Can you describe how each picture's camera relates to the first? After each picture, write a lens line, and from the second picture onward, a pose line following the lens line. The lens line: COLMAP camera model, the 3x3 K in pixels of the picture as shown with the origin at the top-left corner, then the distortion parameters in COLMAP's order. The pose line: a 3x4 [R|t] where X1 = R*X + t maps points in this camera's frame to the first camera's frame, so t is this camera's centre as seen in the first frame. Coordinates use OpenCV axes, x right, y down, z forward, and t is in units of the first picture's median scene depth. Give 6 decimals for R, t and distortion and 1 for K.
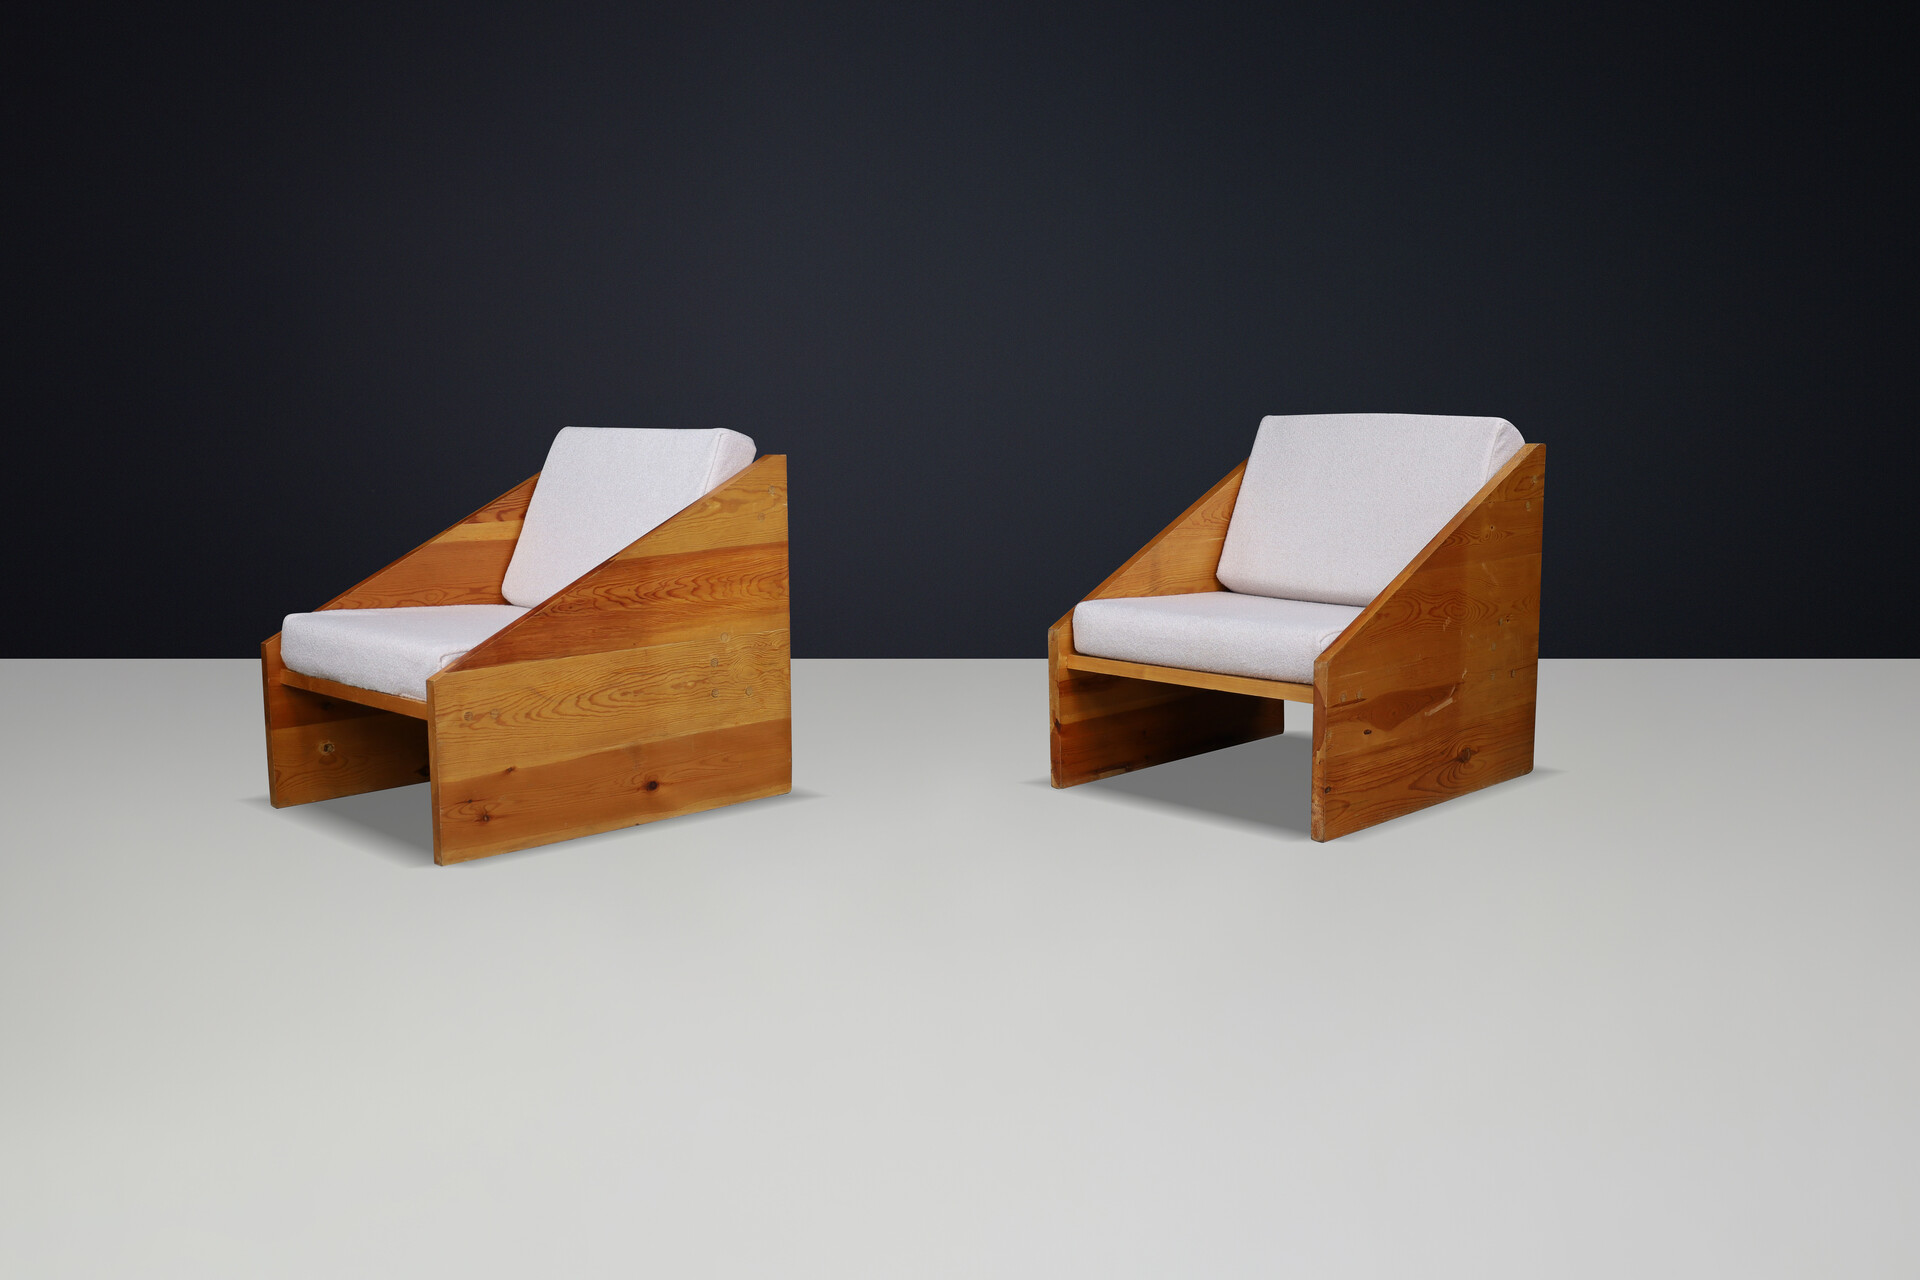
lens RADIAL K [[1752.9, 0, 960.0], [0, 1752.9, 640.0], [0, 0, 1]] dist [0.001865, 0.000422]
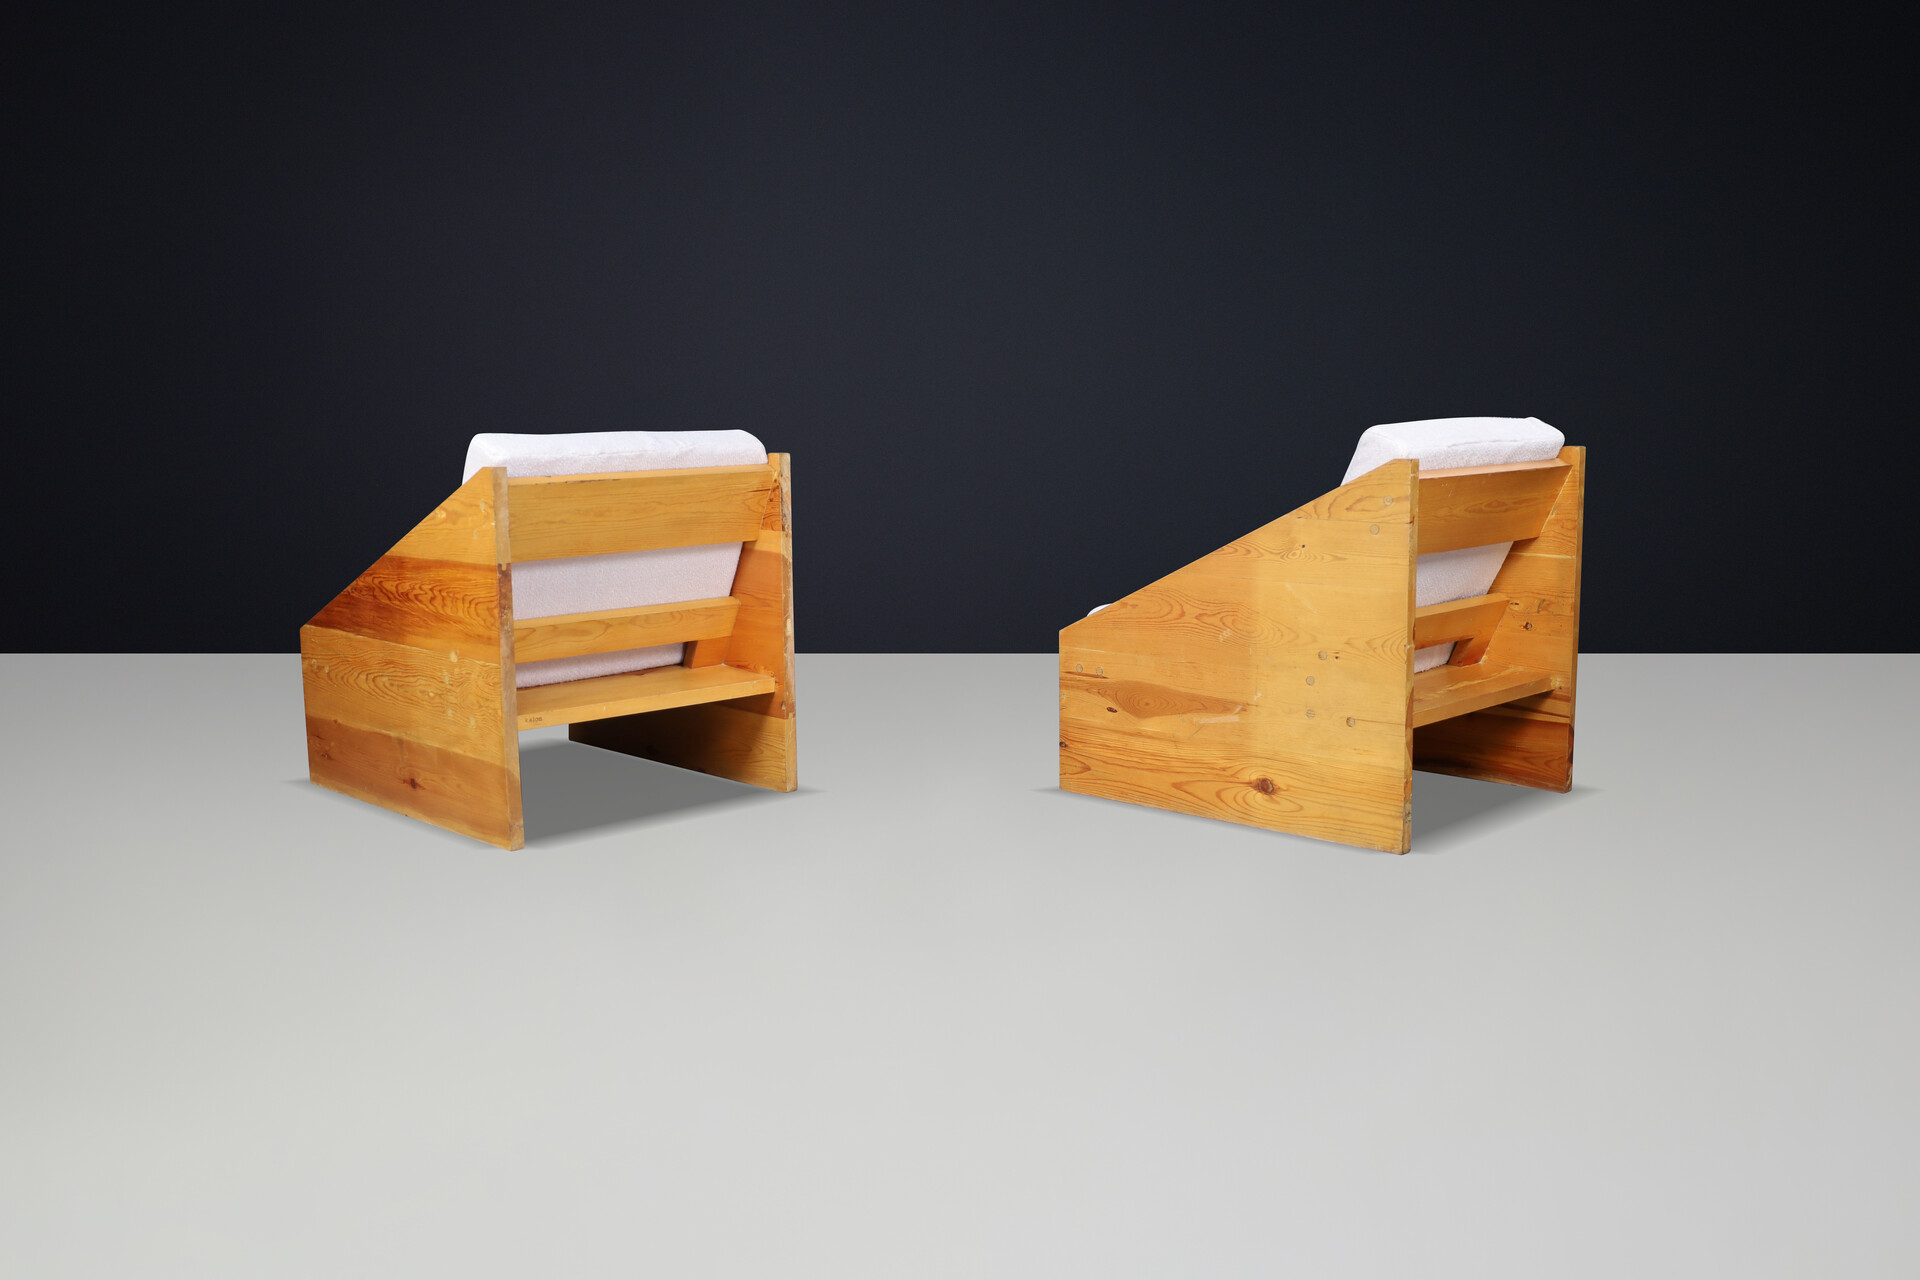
lens RADIAL K [[1752.9, 0, 960.0], [0, 1752.9, 640.0], [0, 0, 1]] dist [0.001865, 0.000422]
pose [[0.014862, 0.149273, -0.988684, 1.230911], [-0.130401, 0.980638, 0.146098, -0.128603], [0.991350, 0.126754, 0.034039, 0.827192]]
